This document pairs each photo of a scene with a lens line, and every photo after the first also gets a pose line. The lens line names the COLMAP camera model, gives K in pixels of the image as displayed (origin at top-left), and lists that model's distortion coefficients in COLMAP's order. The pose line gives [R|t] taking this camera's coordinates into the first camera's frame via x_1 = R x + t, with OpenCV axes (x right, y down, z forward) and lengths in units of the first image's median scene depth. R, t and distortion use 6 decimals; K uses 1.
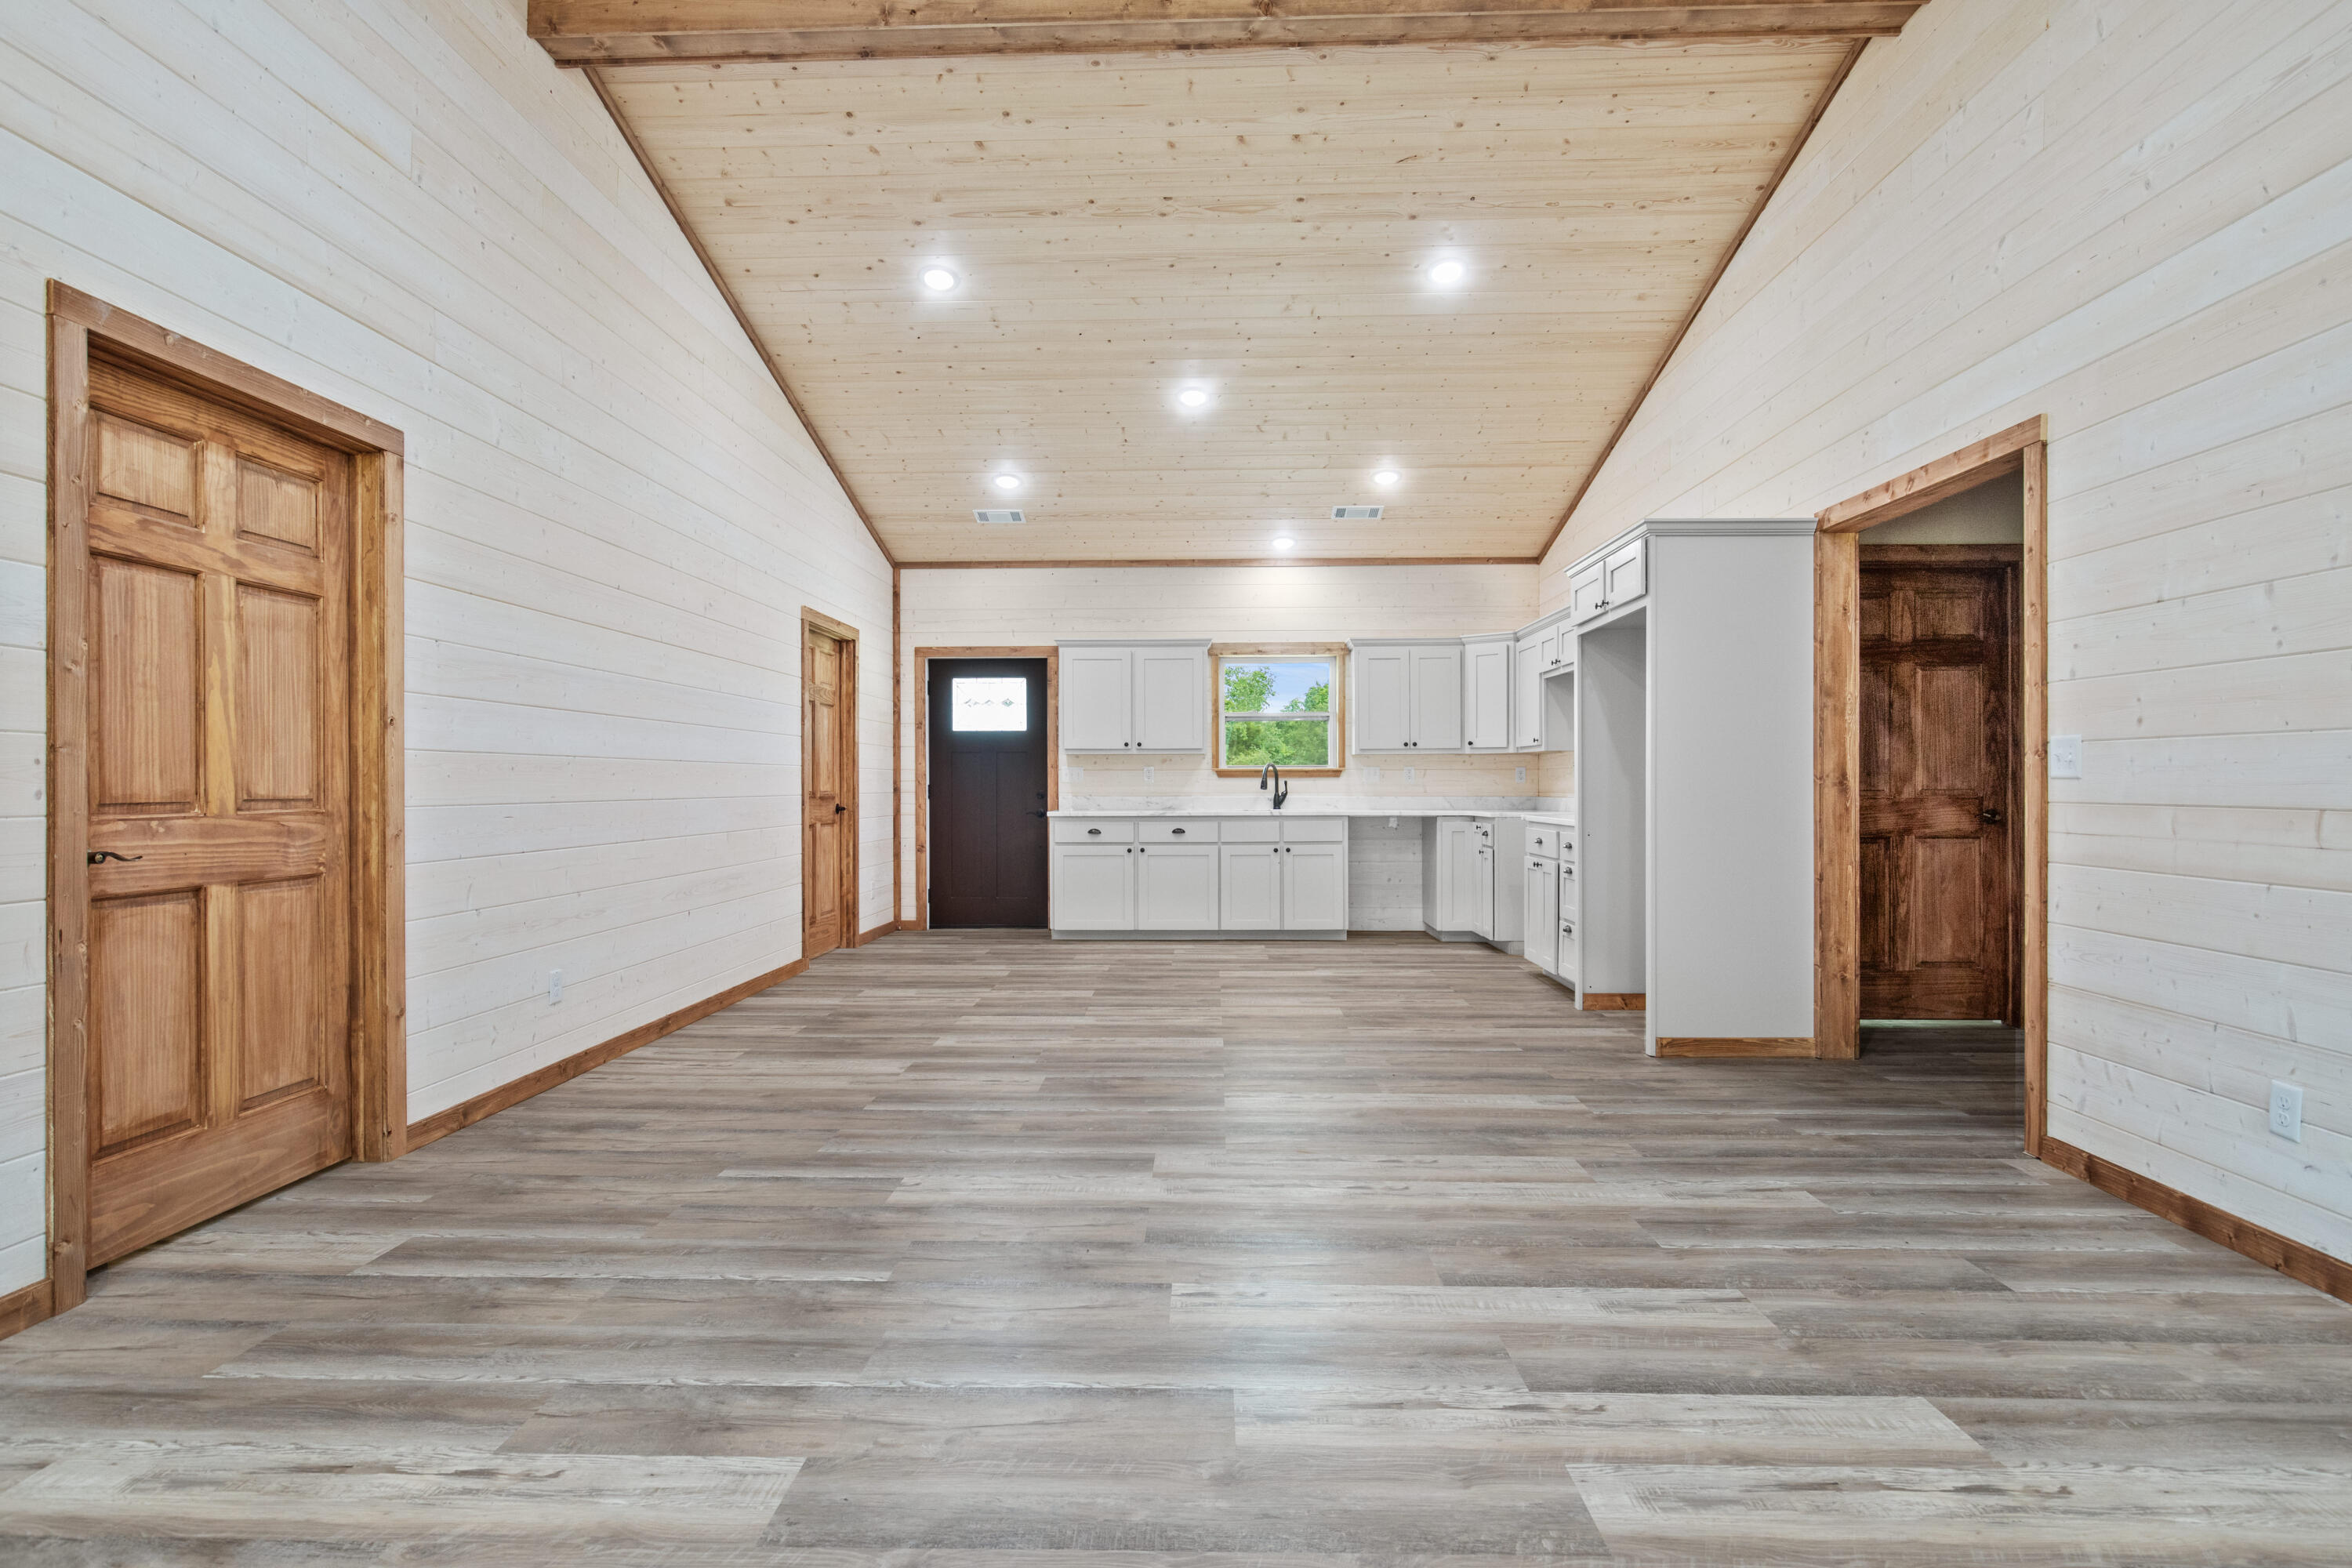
lens RADIAL K [[1192.6, 0, 1165.3], [0, 1192.6, 785.2], [0, 0, 1]] dist [-0.004422, 0.000321]
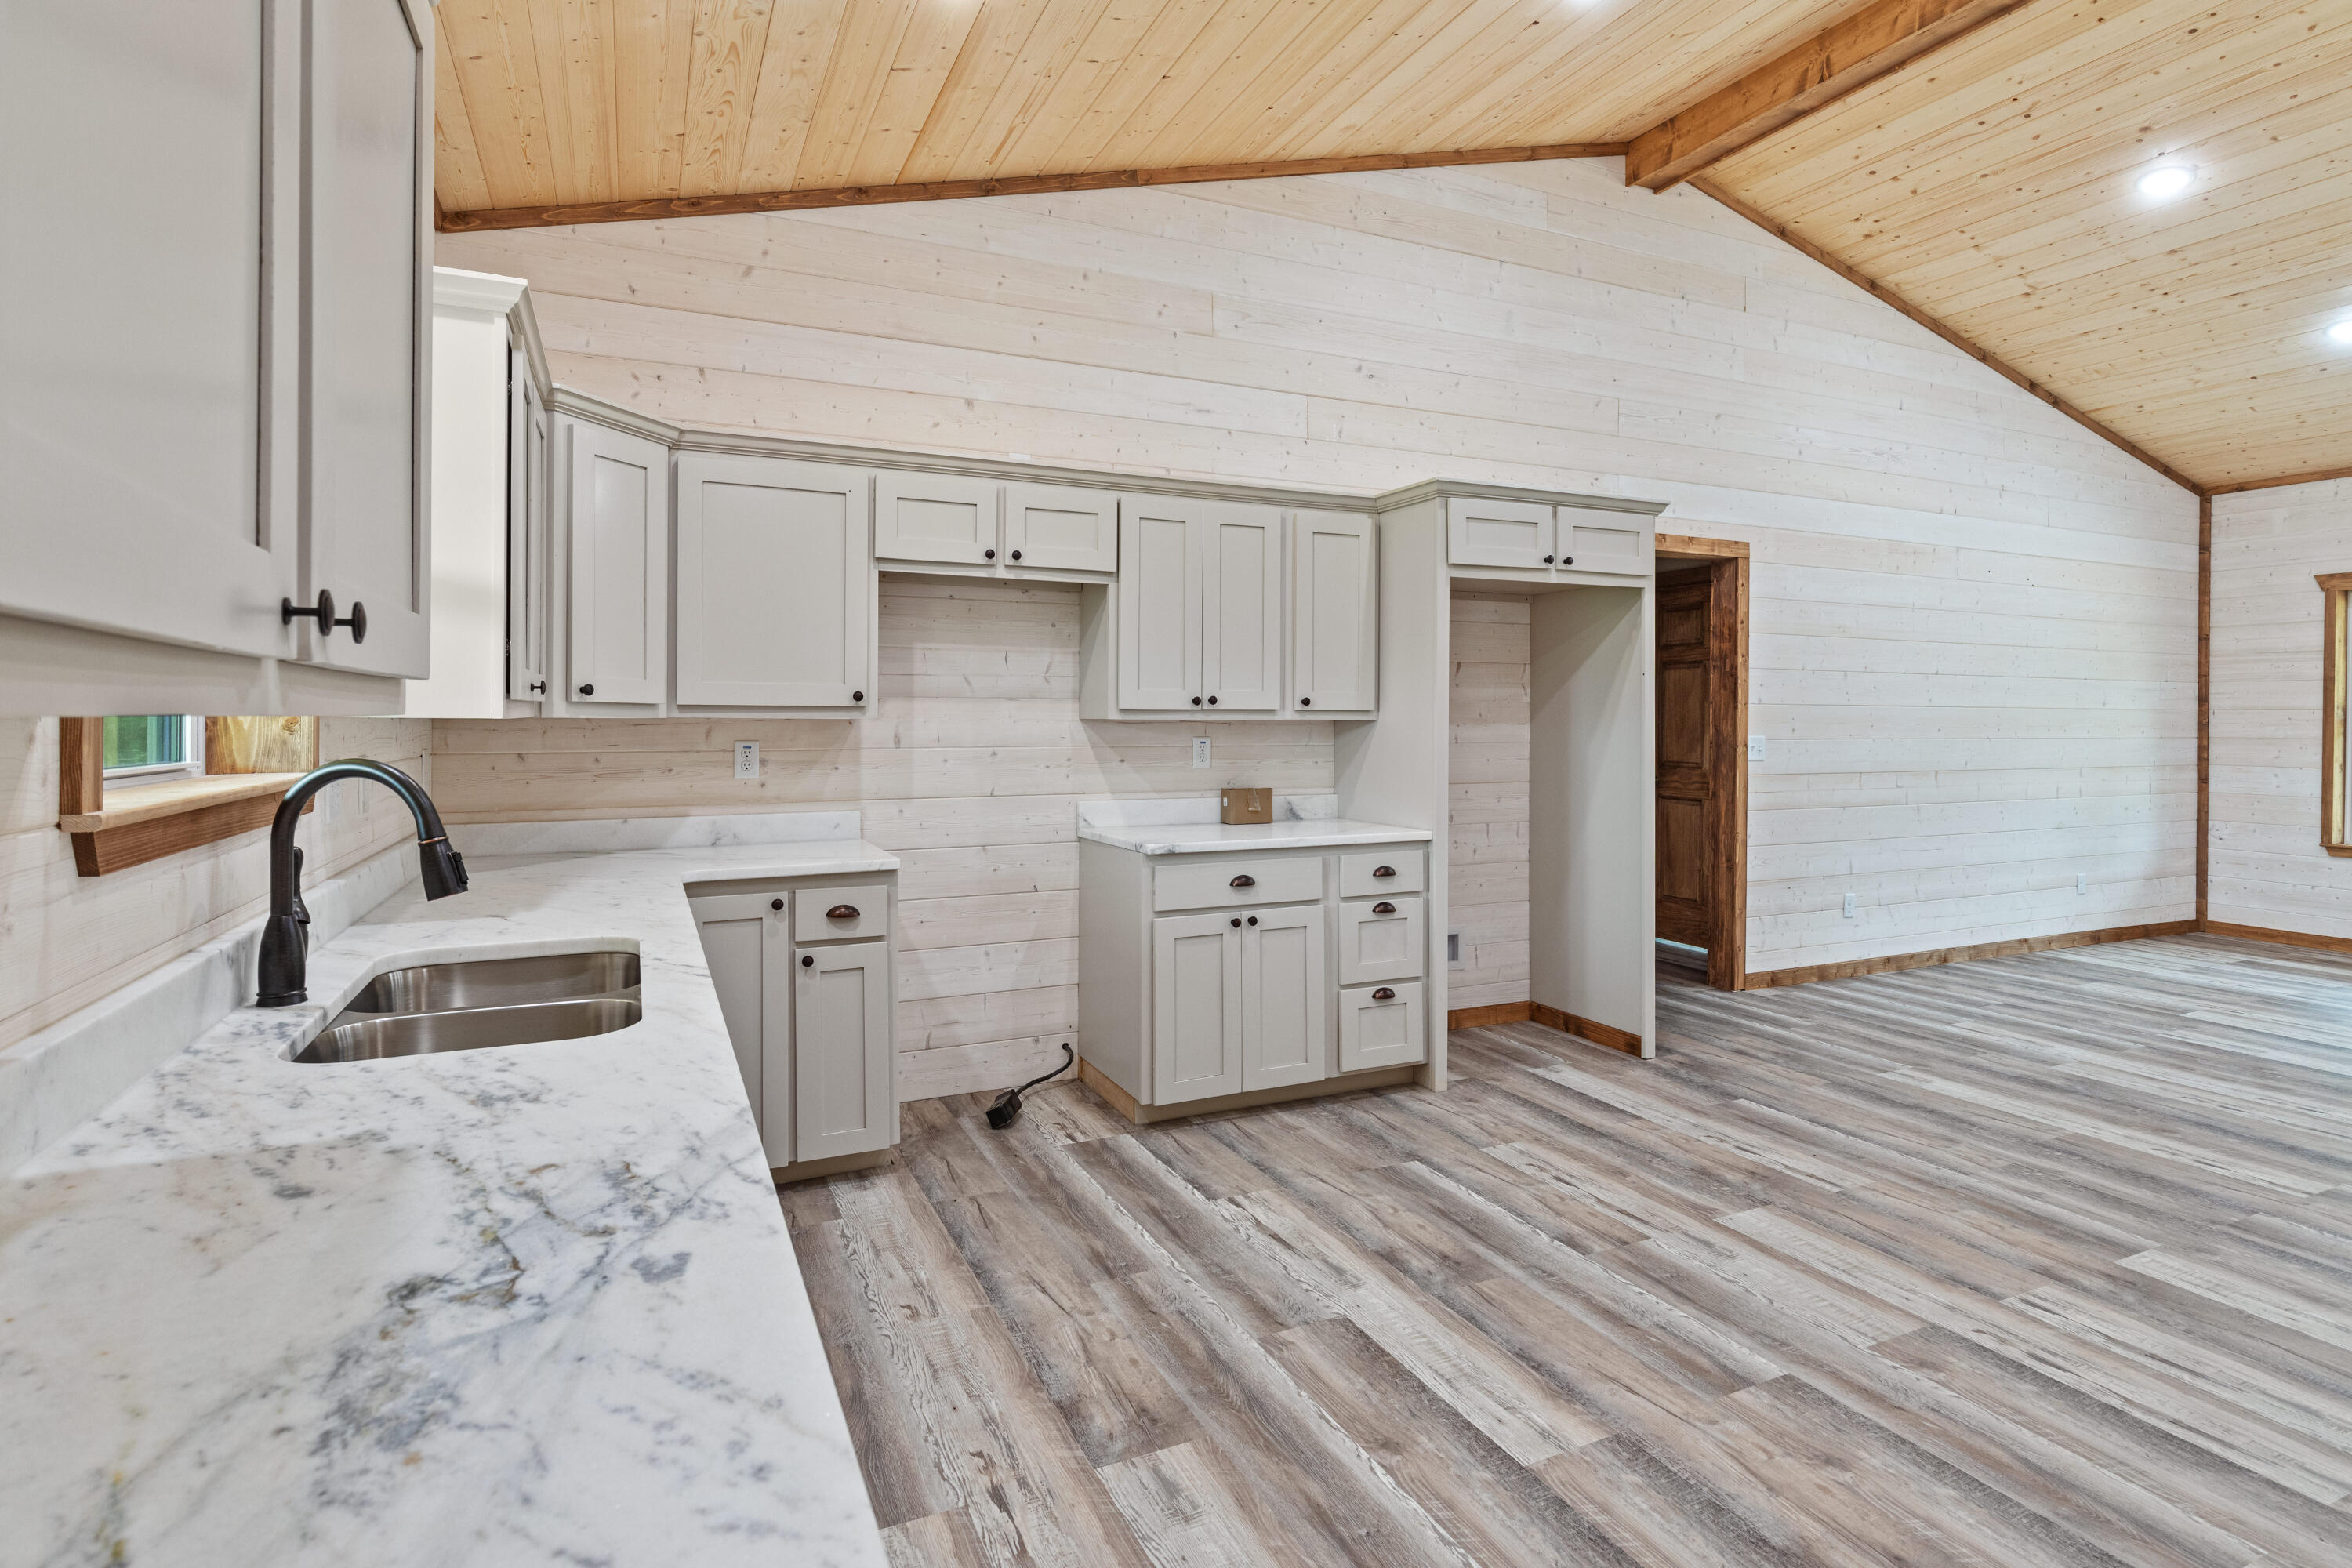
lens RADIAL K [[1174.1, 0, 1176.0], [0, 1174.1, 724.8], [0, 0, 1]] dist [-0.000020, -0.000674]
pose [[-0.458177, -0.006735, 0.888835, -0.323777], [-0.001090, 0.999975, 0.007015, -0.060693], [-0.888860, 0.002245, -0.458173, 2.226015]]
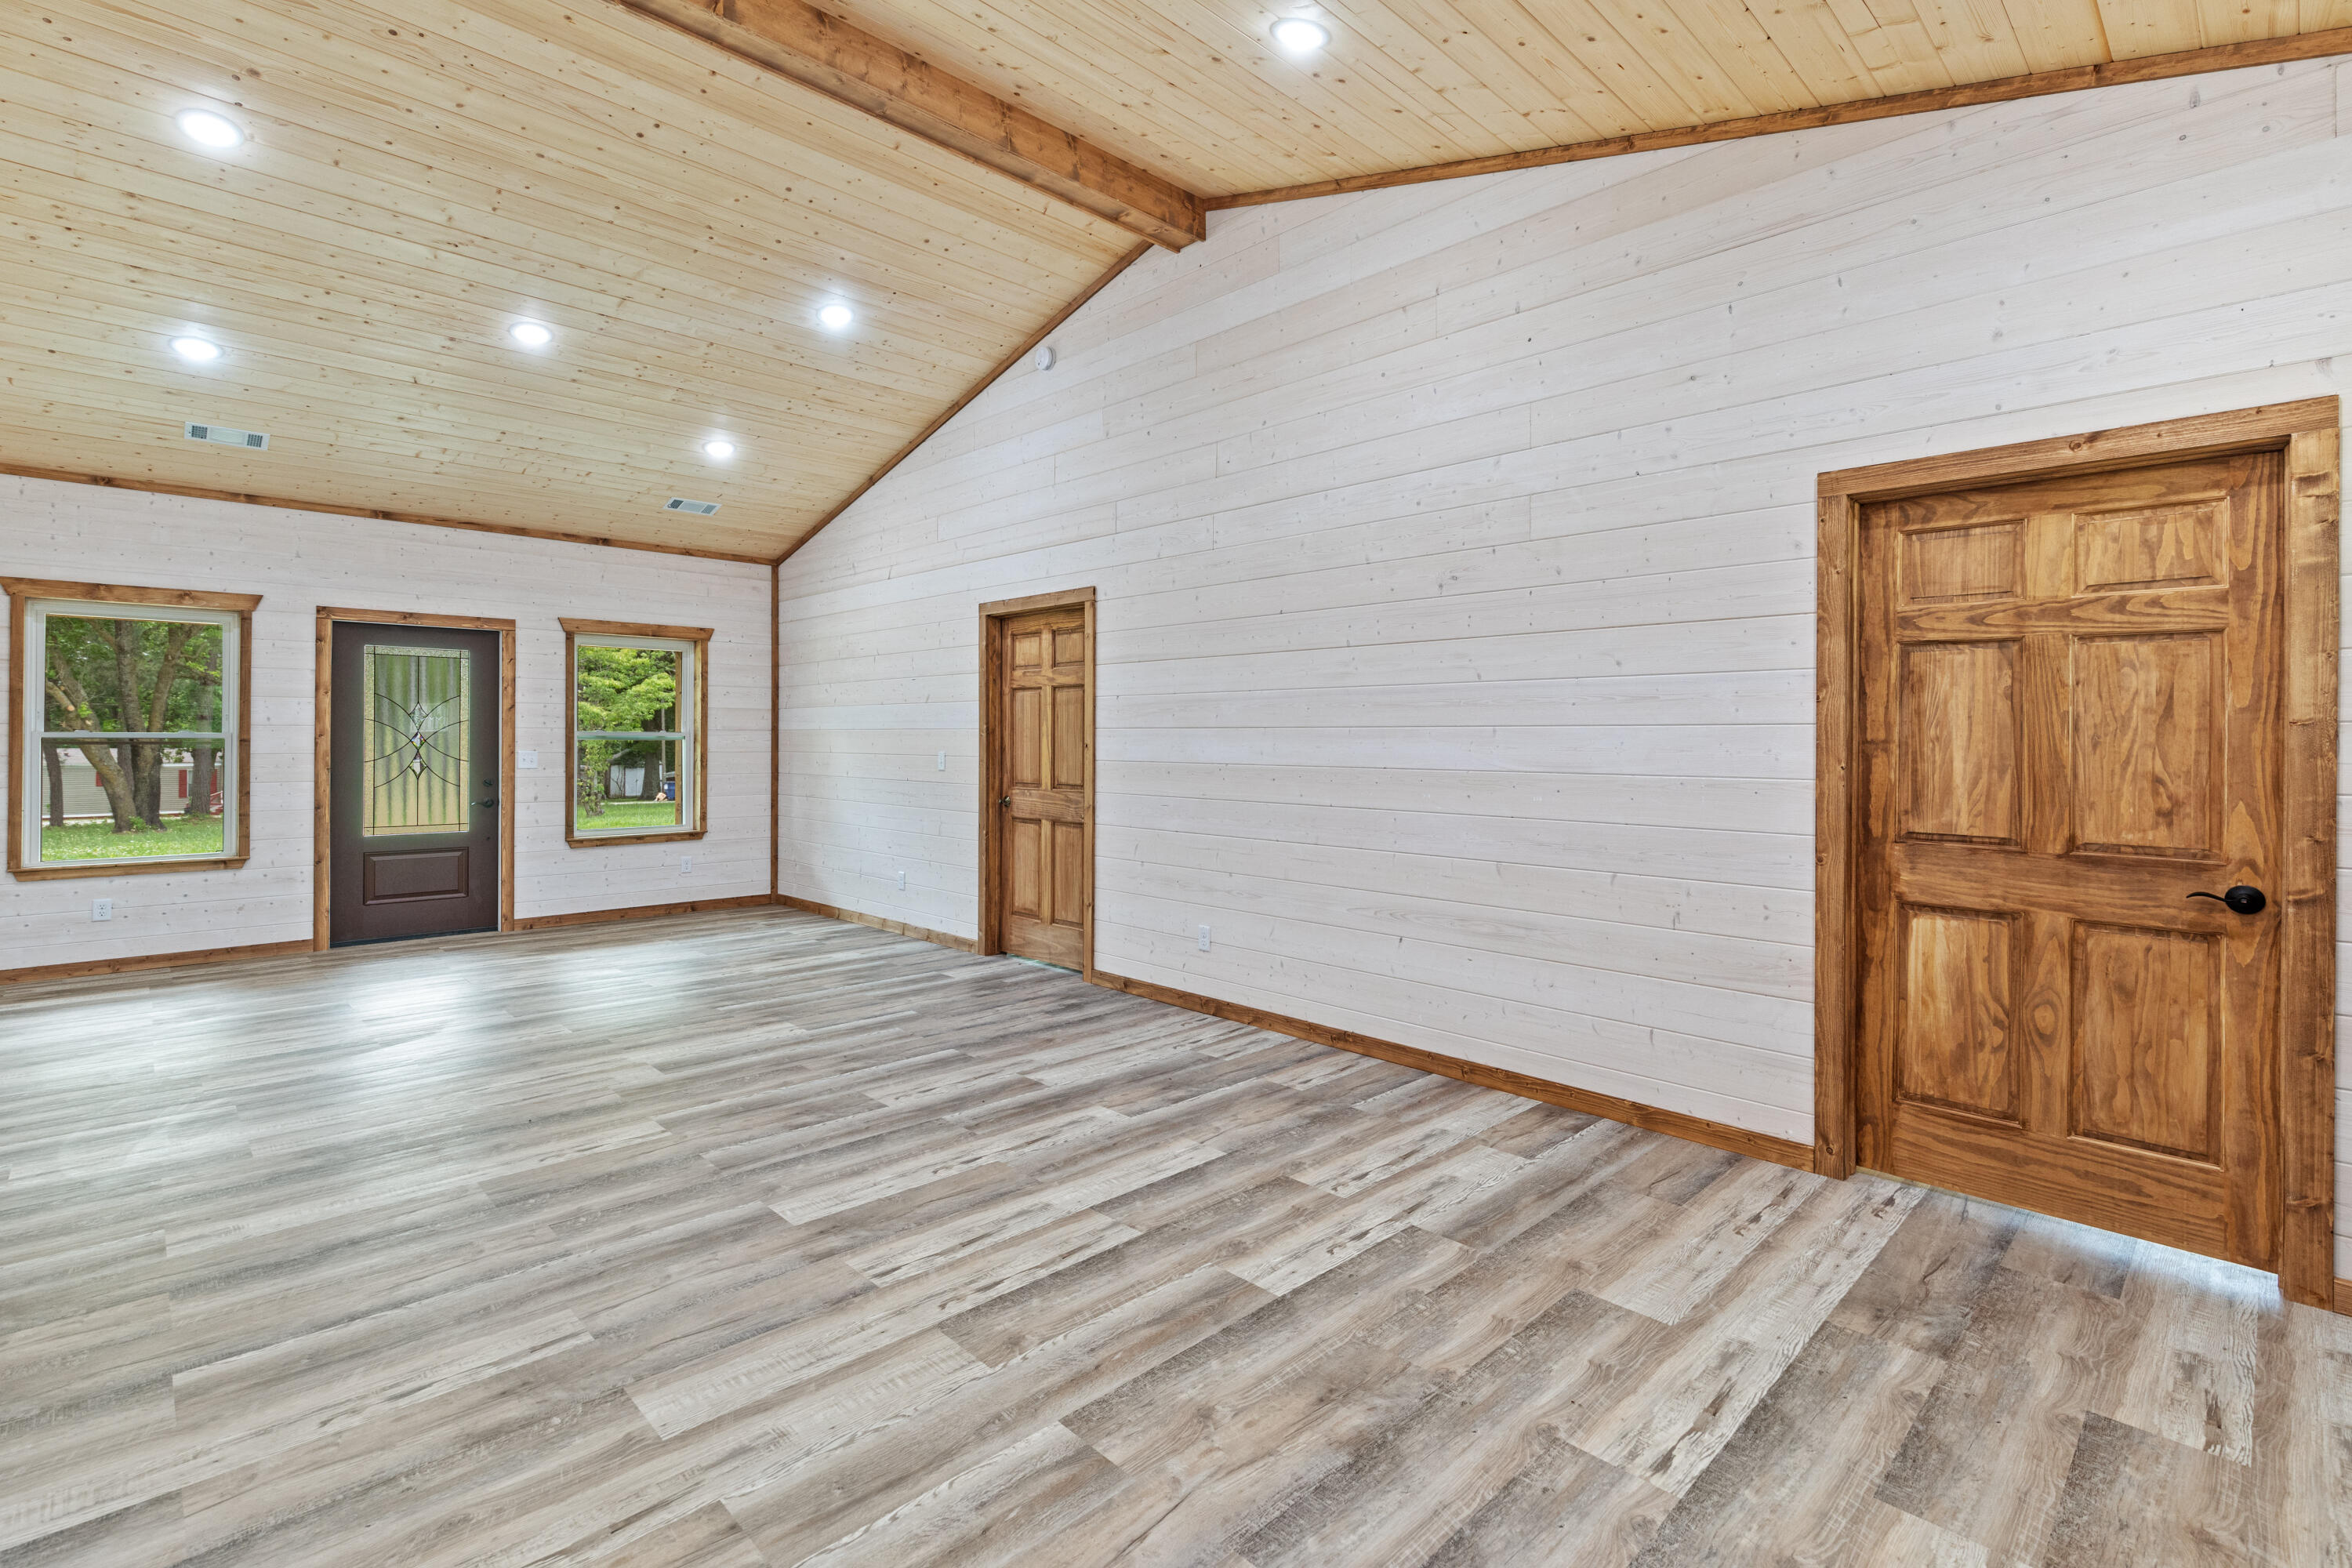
lens RADIAL K [[1076.2, 0, 1165.7], [0, 1076.2, 738.0], [0, 0, 1]] dist [0.005227, 0.000044]
pose [[-0.693754, -0.002755, -0.720207, 0.436038], [-0.004966, 0.999987, 0.000958, -0.062644], [0.720195, 0.004241, -0.693759, 2.073675]]
